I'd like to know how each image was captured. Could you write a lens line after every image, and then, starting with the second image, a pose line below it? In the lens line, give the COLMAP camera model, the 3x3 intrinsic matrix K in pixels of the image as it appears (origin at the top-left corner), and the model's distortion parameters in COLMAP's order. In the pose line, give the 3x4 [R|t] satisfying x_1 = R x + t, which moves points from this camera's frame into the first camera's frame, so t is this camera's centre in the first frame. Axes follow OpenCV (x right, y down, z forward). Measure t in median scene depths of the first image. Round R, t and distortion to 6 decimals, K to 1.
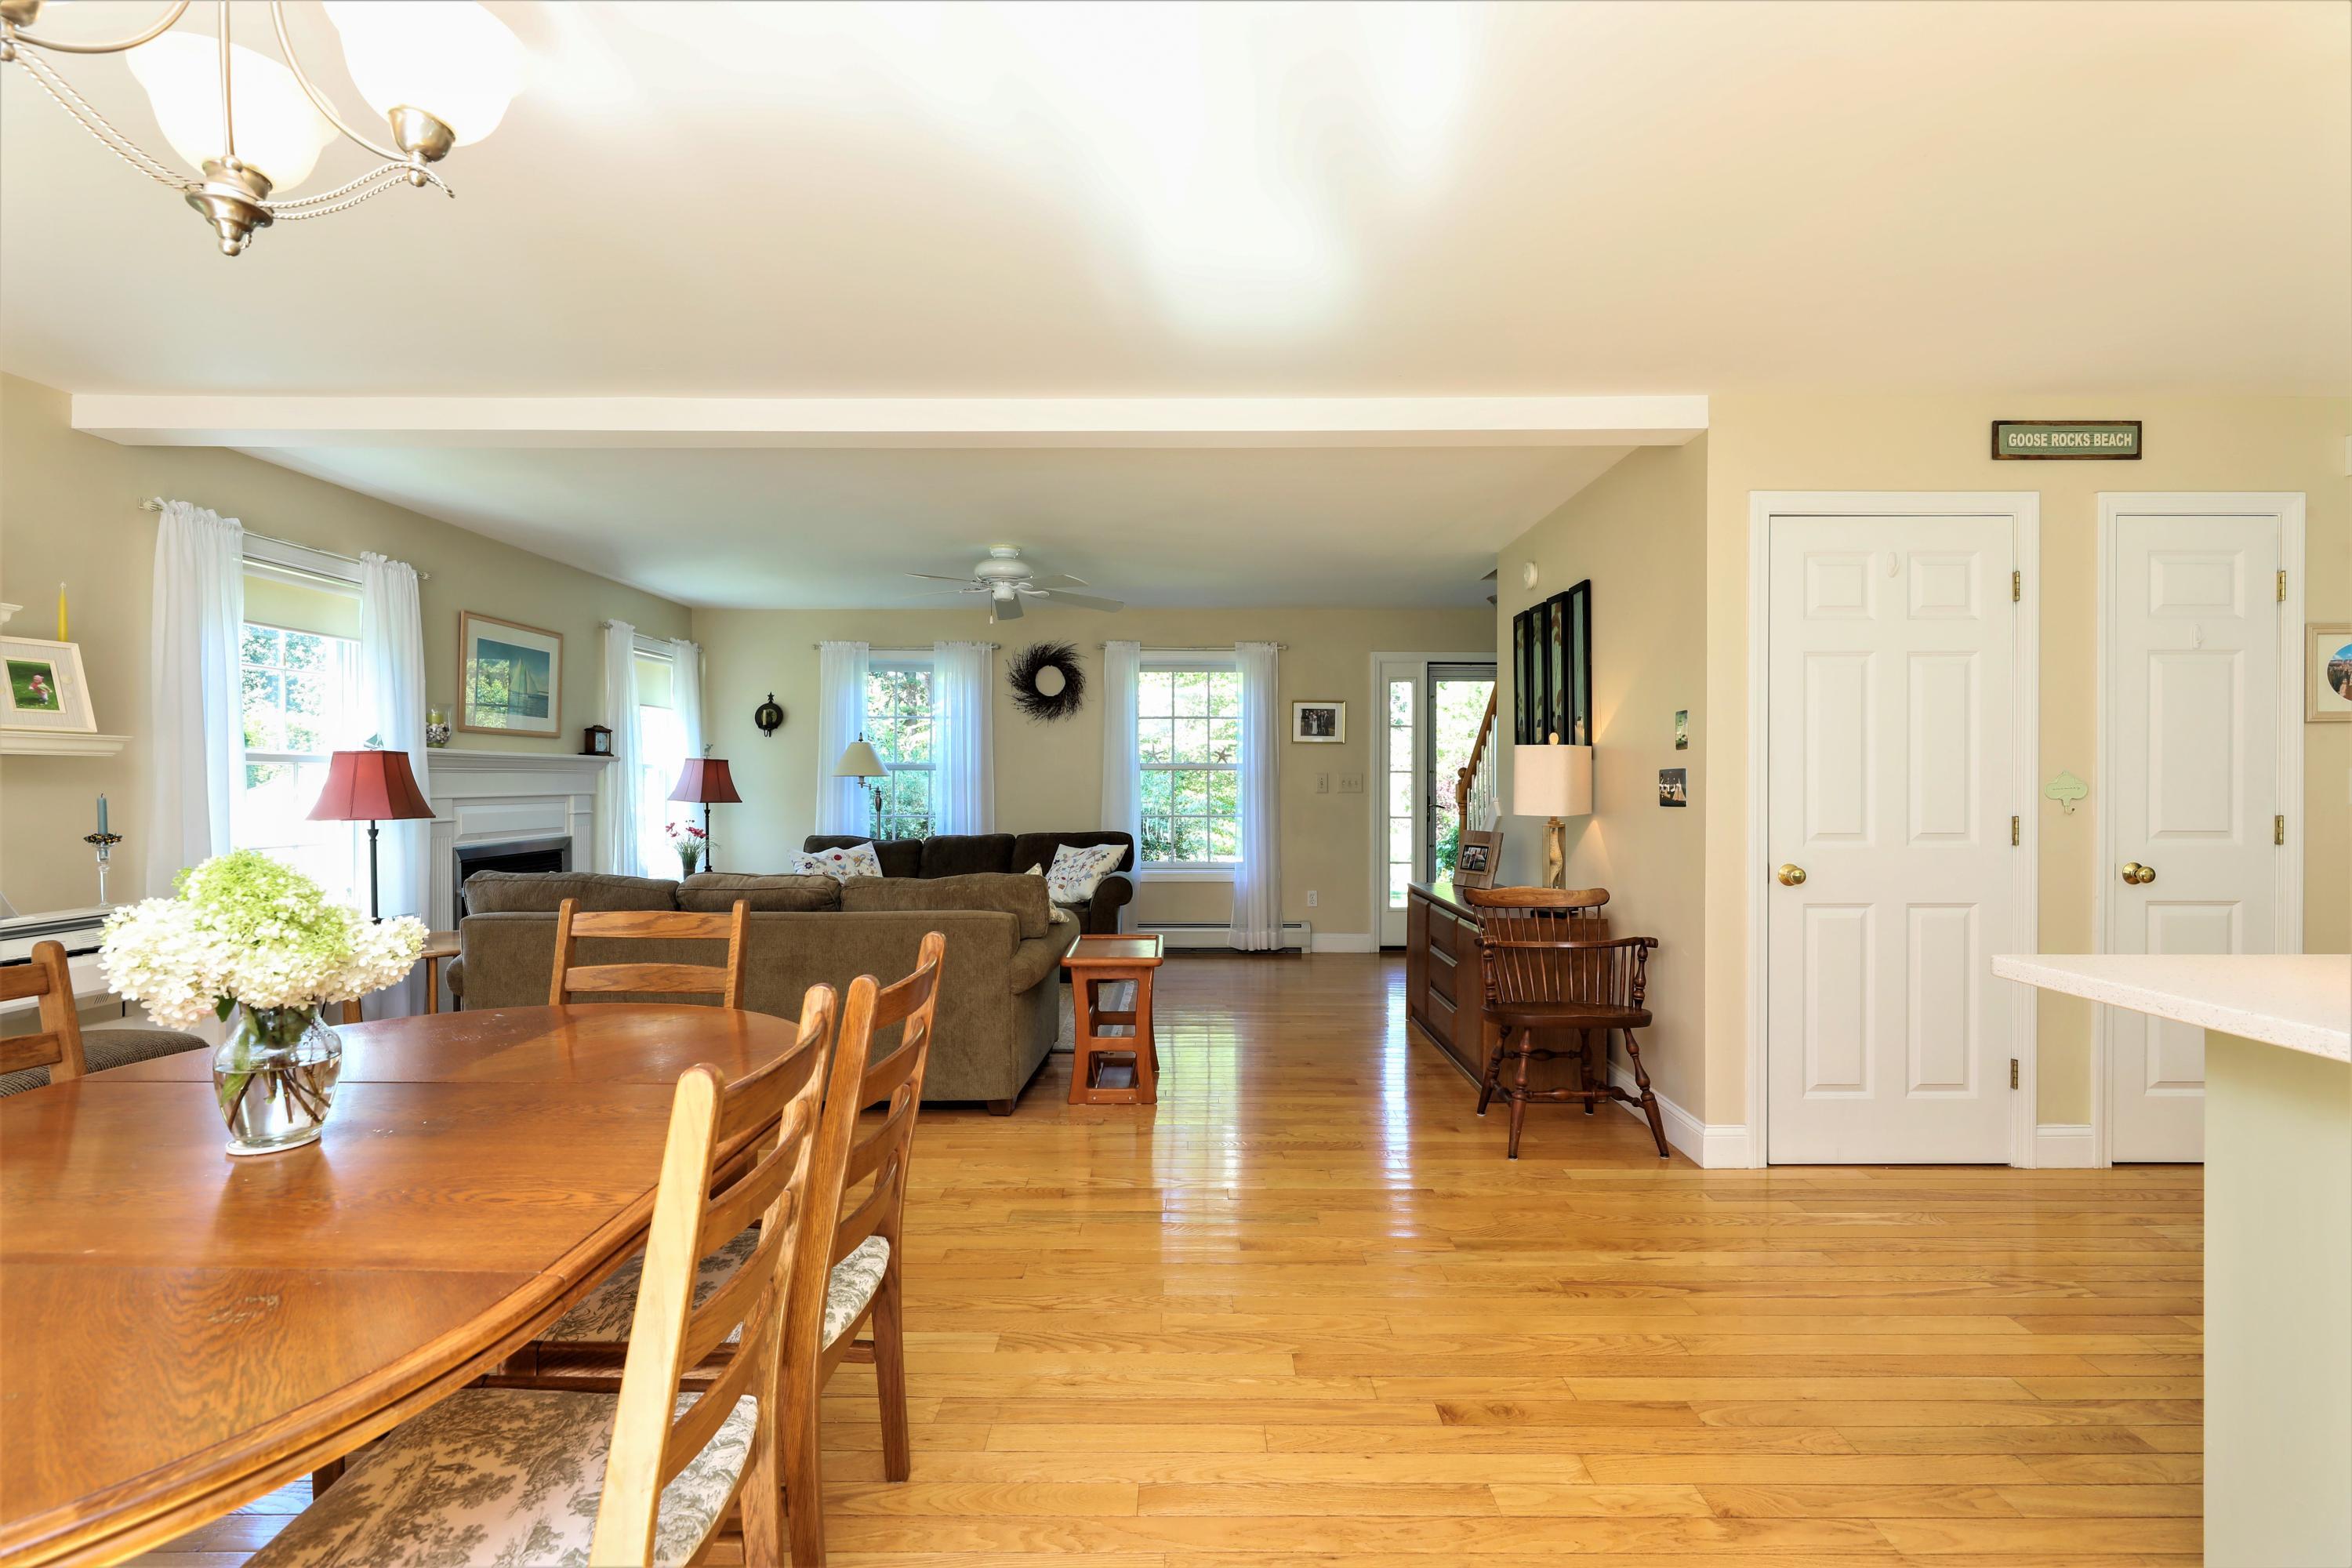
lens RADIAL K [[1071.2, 0, 1157.2], [0, 1071.2, 787.2], [0, 0, 1]] dist [0.003660, -0.000417]
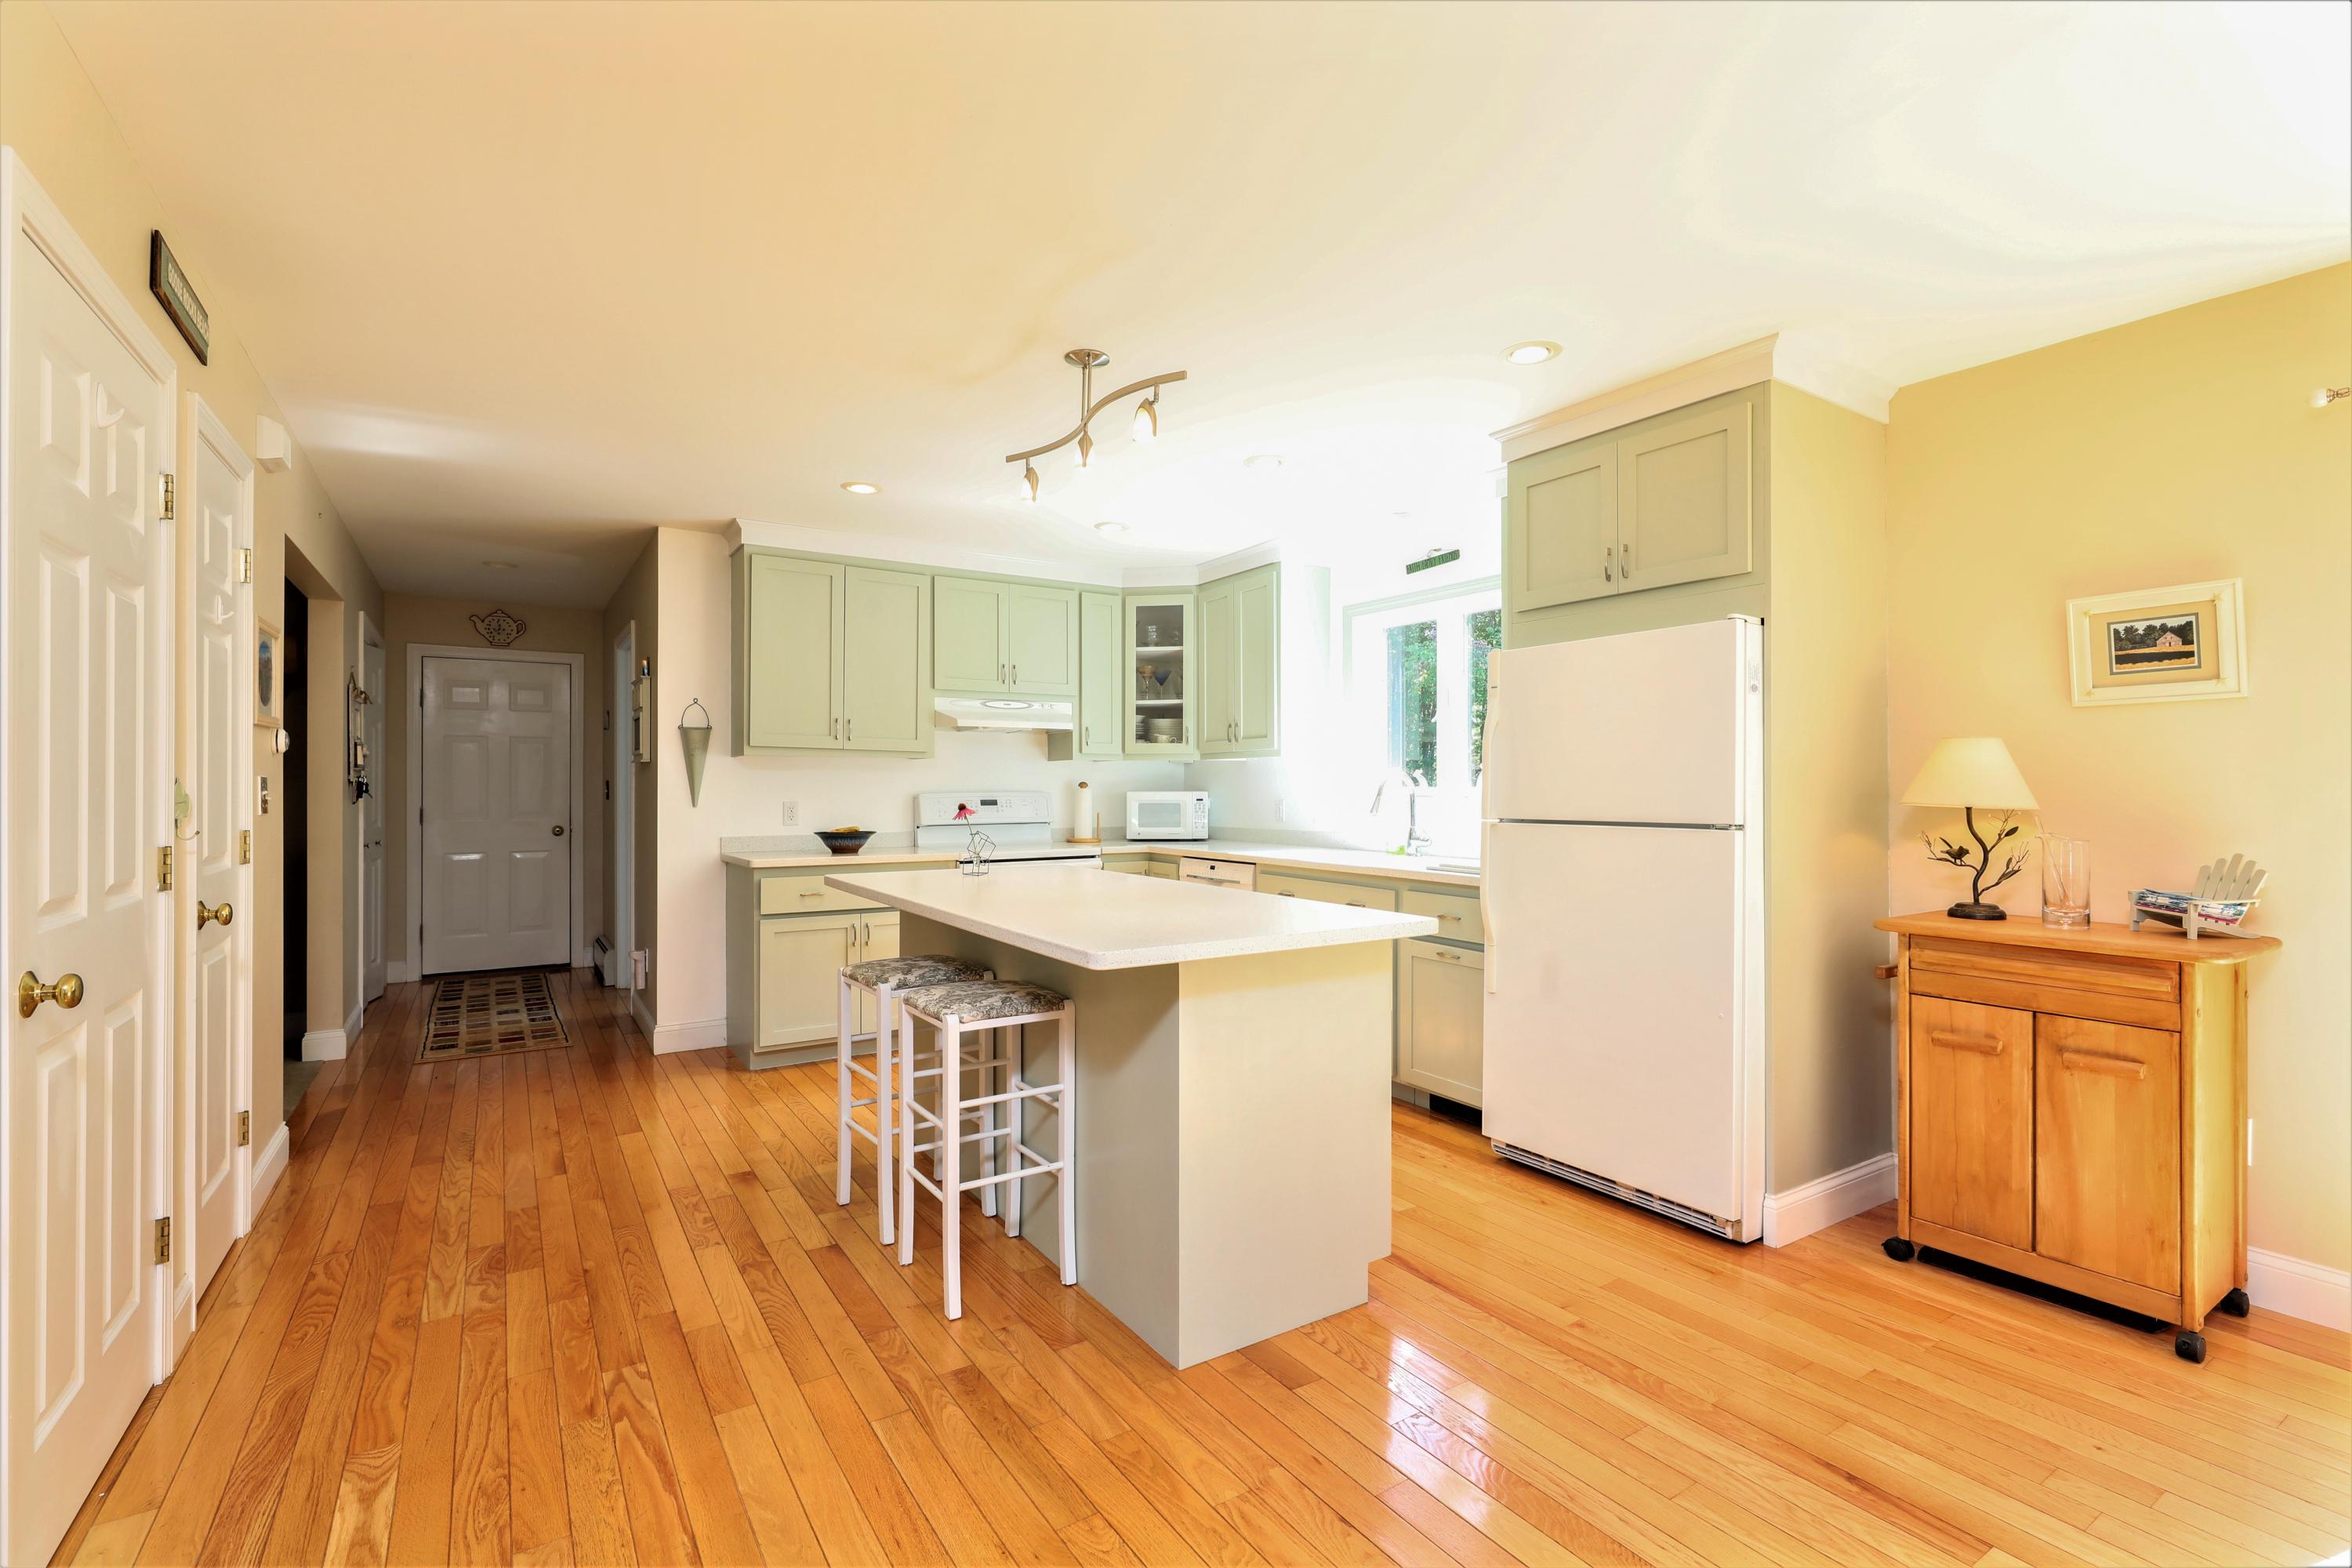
lens RADIAL K [[1071.2, 0, 1178.2], [0, 1071.2, 779.6], [0, 0, 1]] dist [0.003660, -0.000417]
pose [[-0.564105, 0.002504, 0.825699, -0.086172], [0.006321, 0.999979, 0.001286, -0.010465], [-0.825679, 0.005945, -0.564109, 0.795227]]
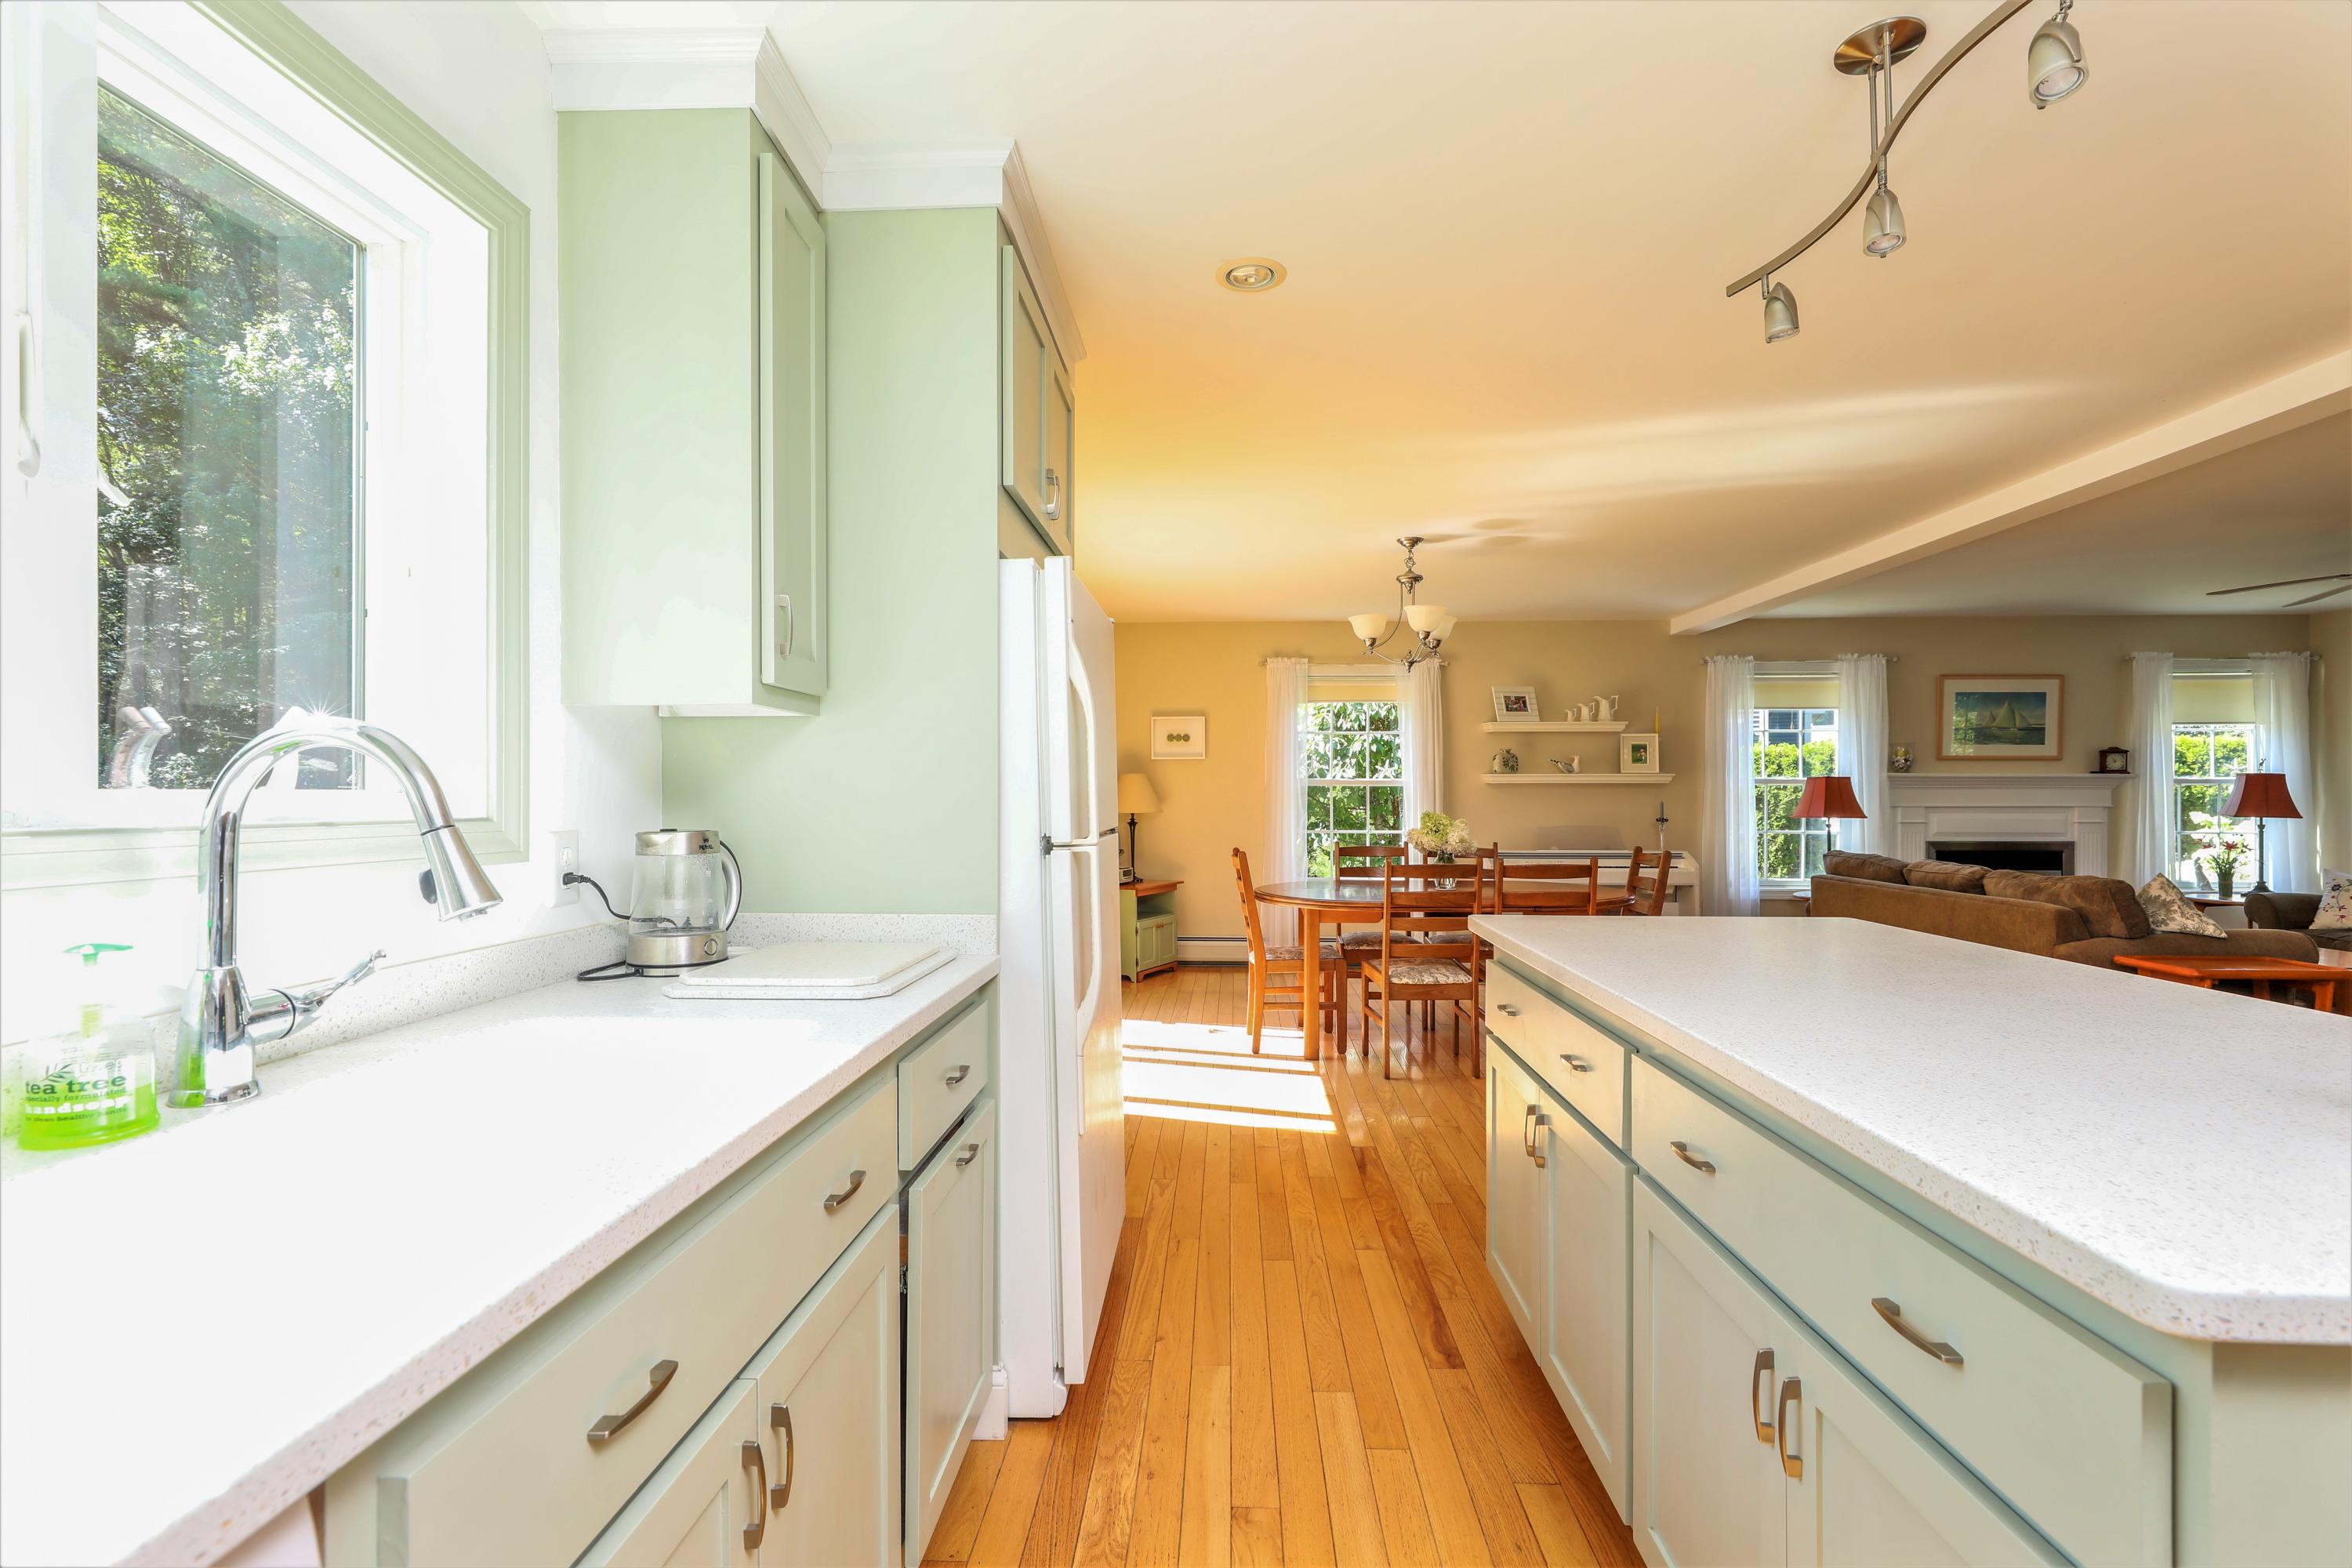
lens RADIAL K [[1071.2, 0, 1212.1], [0, 1071.2, 794.9], [0, 0, 1]] dist [0.003660, -0.000417]
pose [[-0.018010, -0.000281, -0.999838, 1.161859], [-0.008227, 0.999966, -0.000133, 0.002861], [0.999804, 0.008224, -0.018012, 0.097488]]
